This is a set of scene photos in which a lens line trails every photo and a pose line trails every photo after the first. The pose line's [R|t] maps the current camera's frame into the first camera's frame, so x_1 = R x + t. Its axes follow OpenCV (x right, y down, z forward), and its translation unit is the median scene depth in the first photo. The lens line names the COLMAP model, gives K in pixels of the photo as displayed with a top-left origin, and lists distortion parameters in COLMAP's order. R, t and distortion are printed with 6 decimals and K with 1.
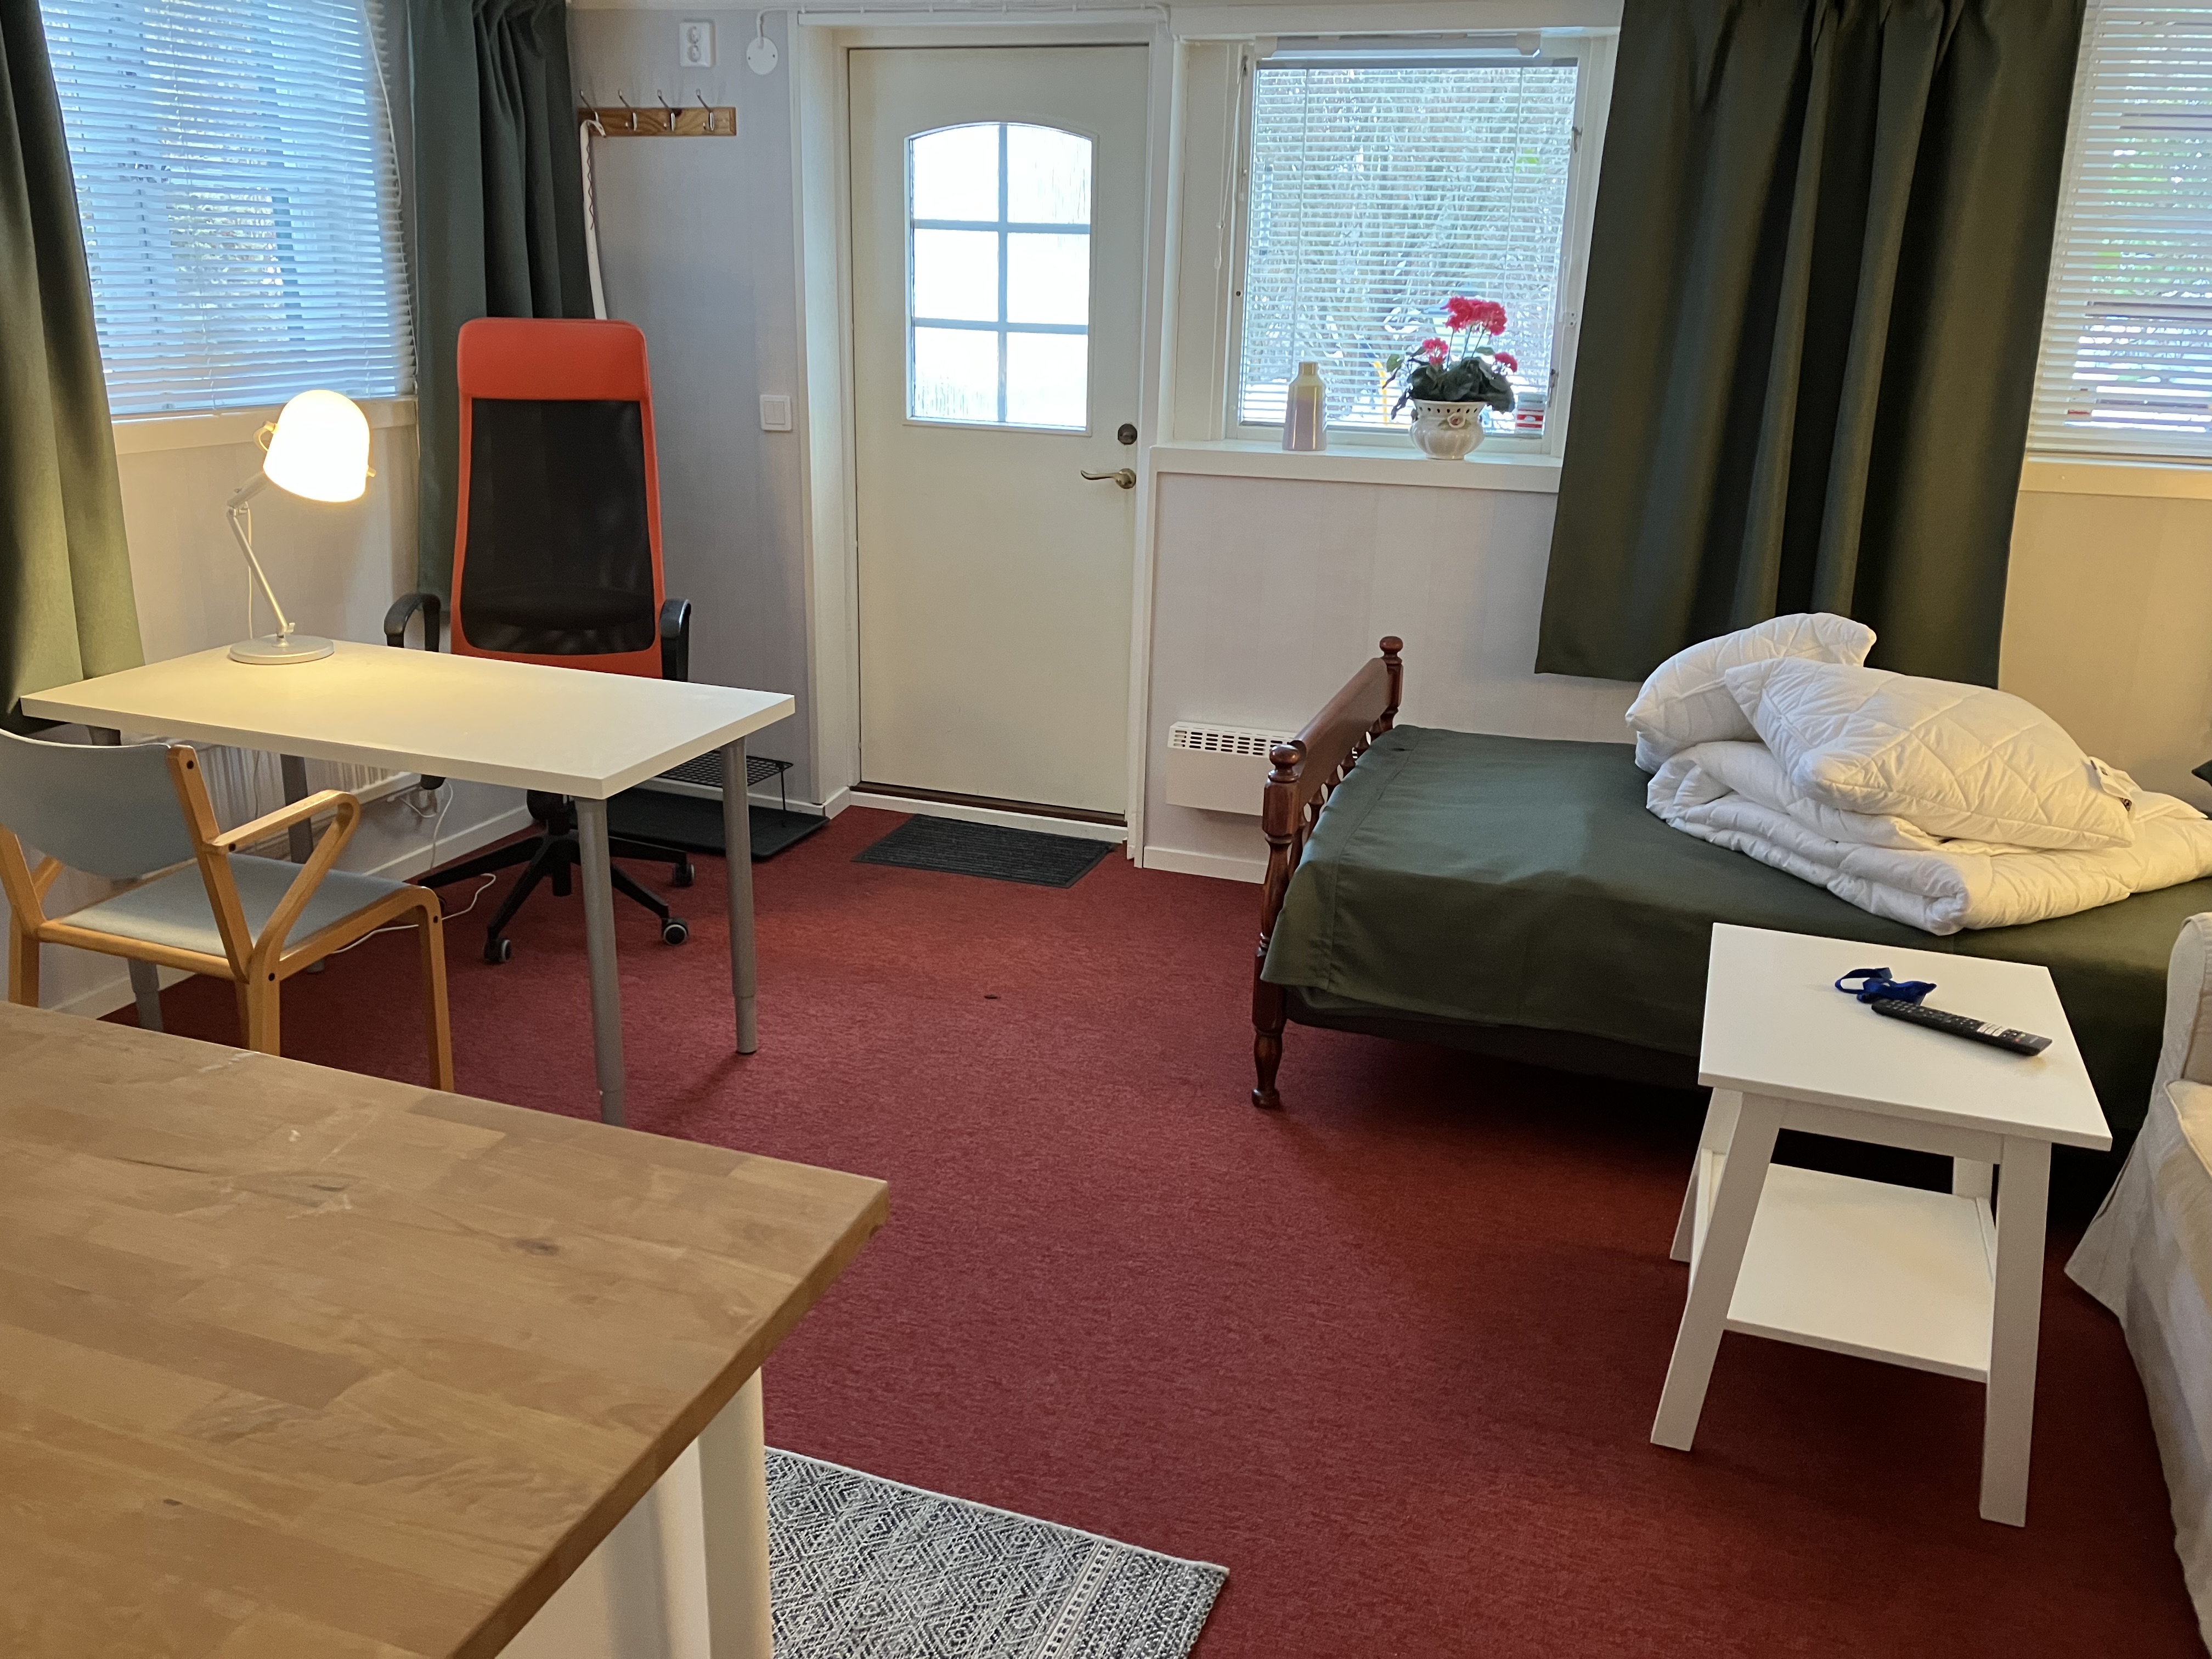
lens RADIAL K [[1779.9, 0, 1096.7], [0, 1779.9, 819.2], [0, 0, 1]] dist [0.020813, -0.035734]
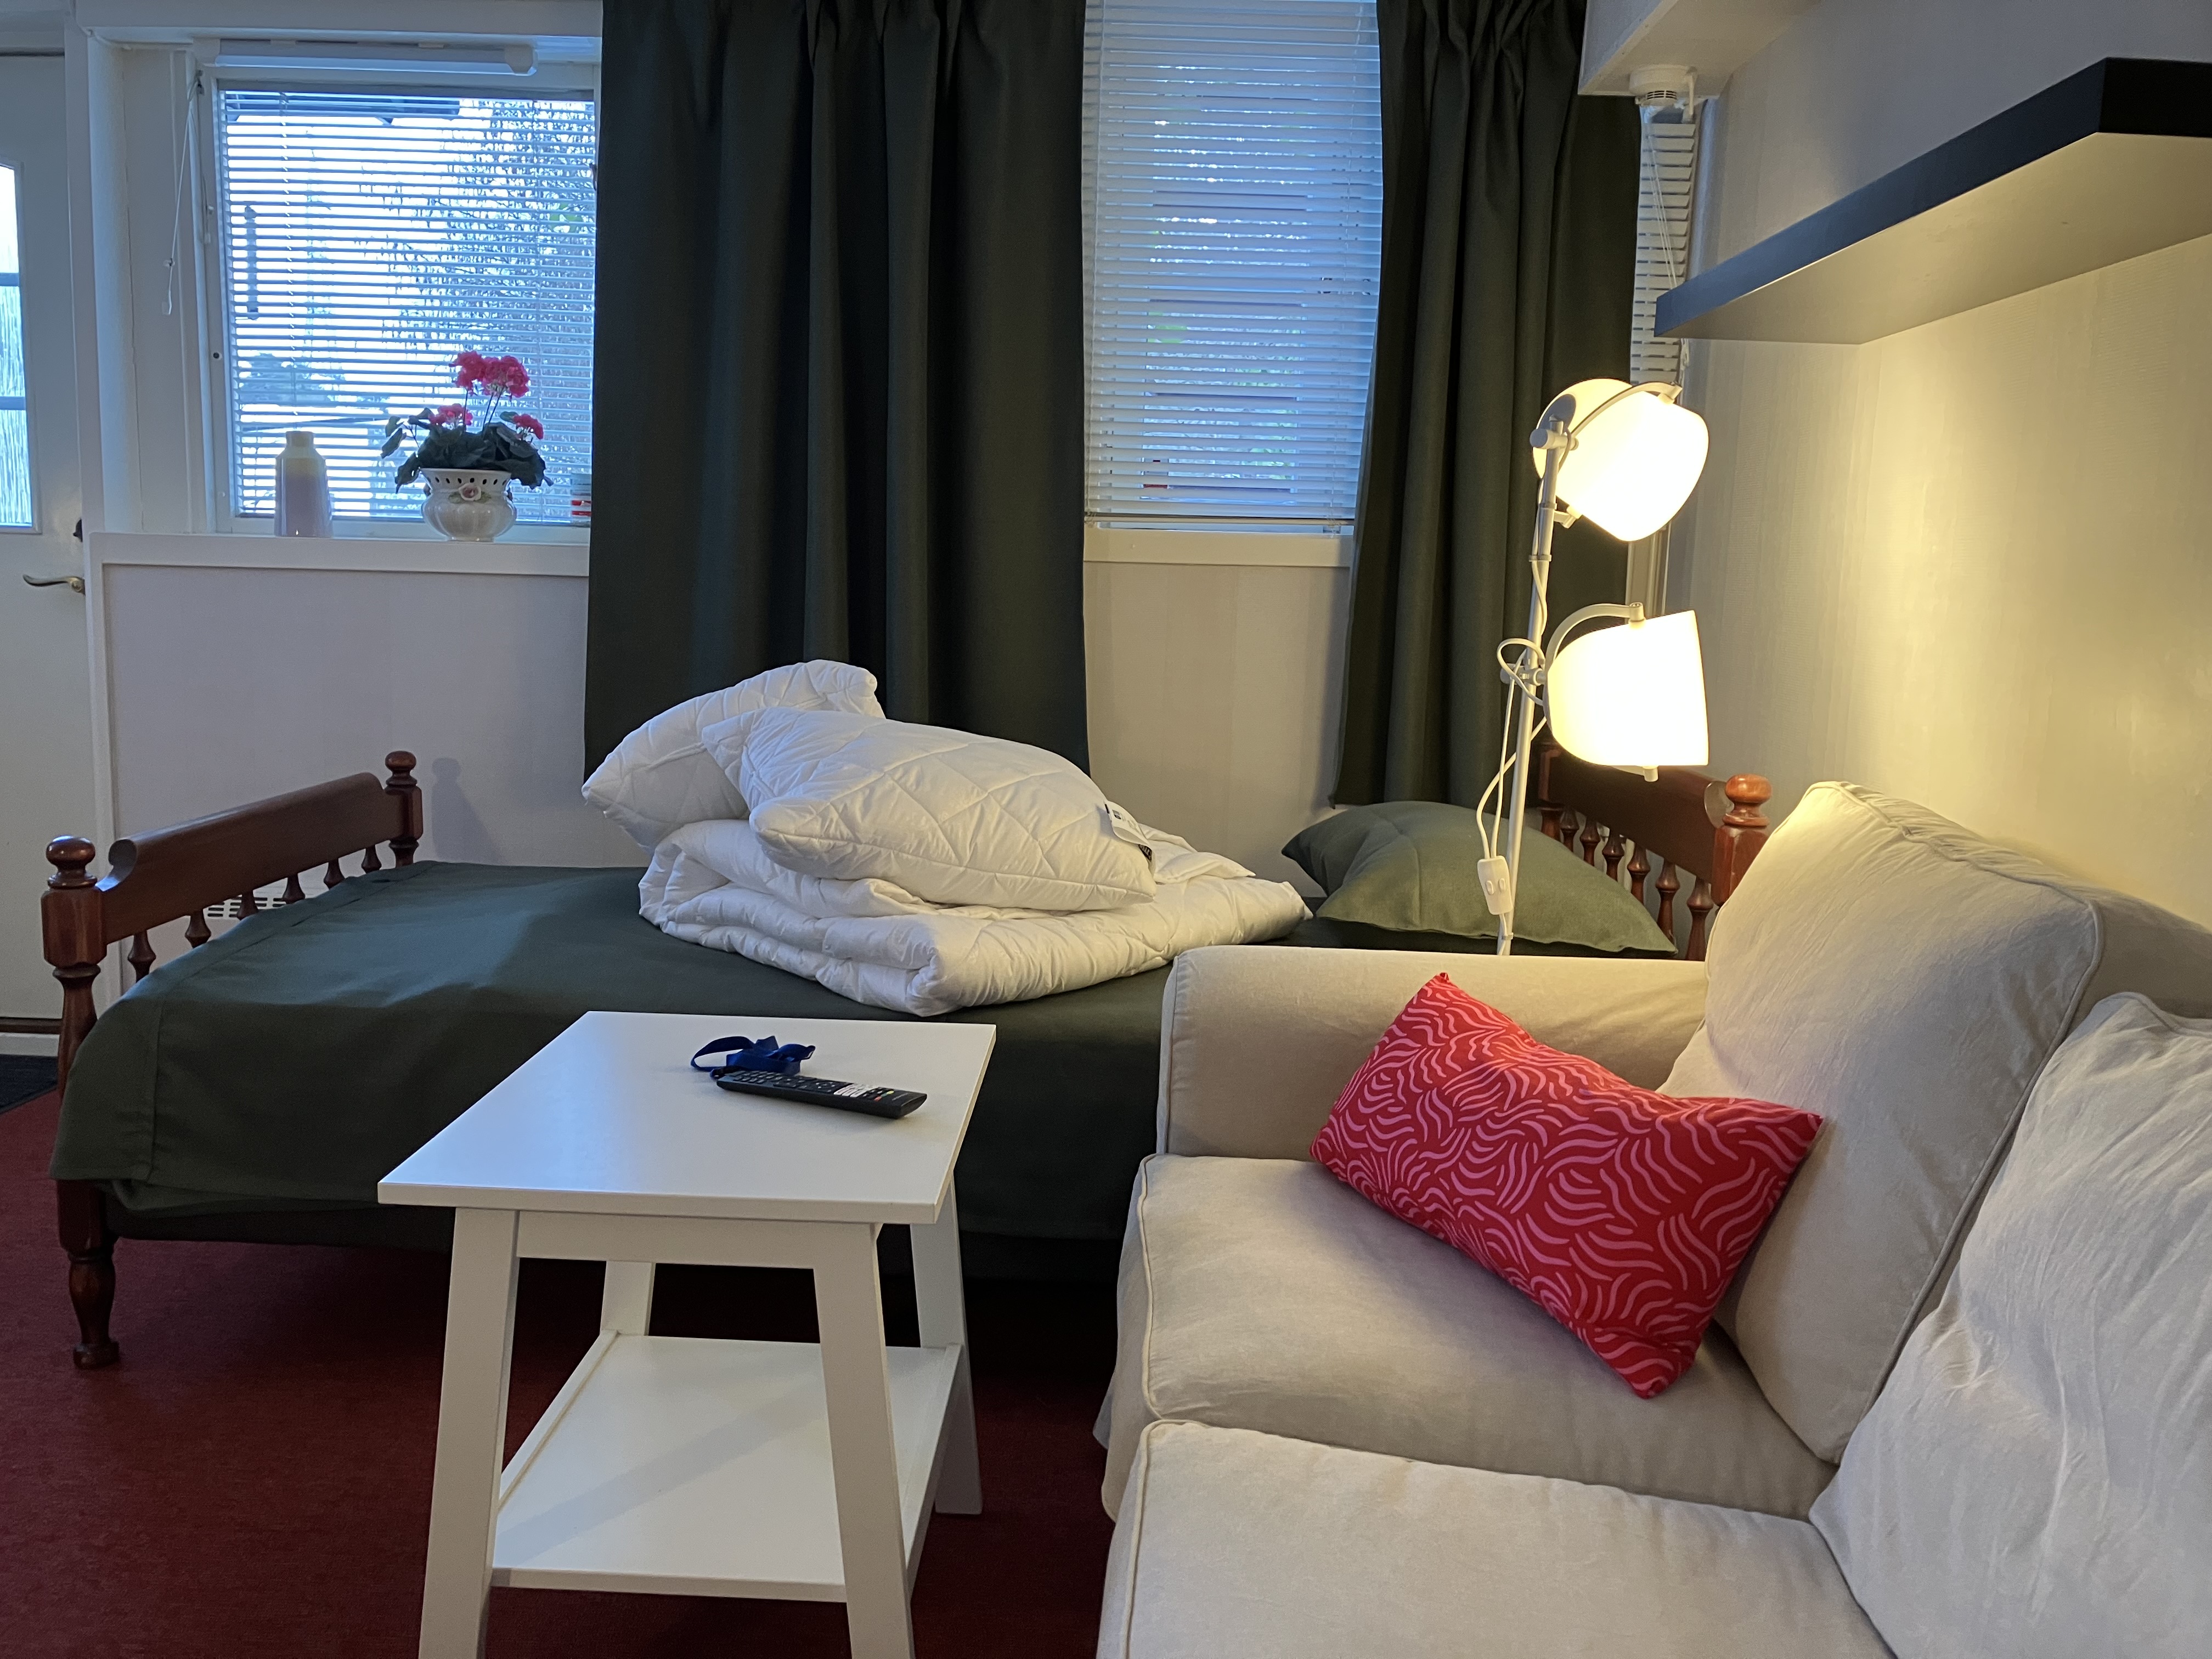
lens RADIAL K [[1779.9, 0, 1117.7], [0, 1779.9, 840.0], [0, 0, 1]] dist [0.020813, -0.035734]
pose [[0.943698, -0.038028, 0.328615, 0.265966], [0.084549, 0.988104, -0.128456, 0.086334], [-0.319821, 0.149008, 0.935688, 0.197930]]
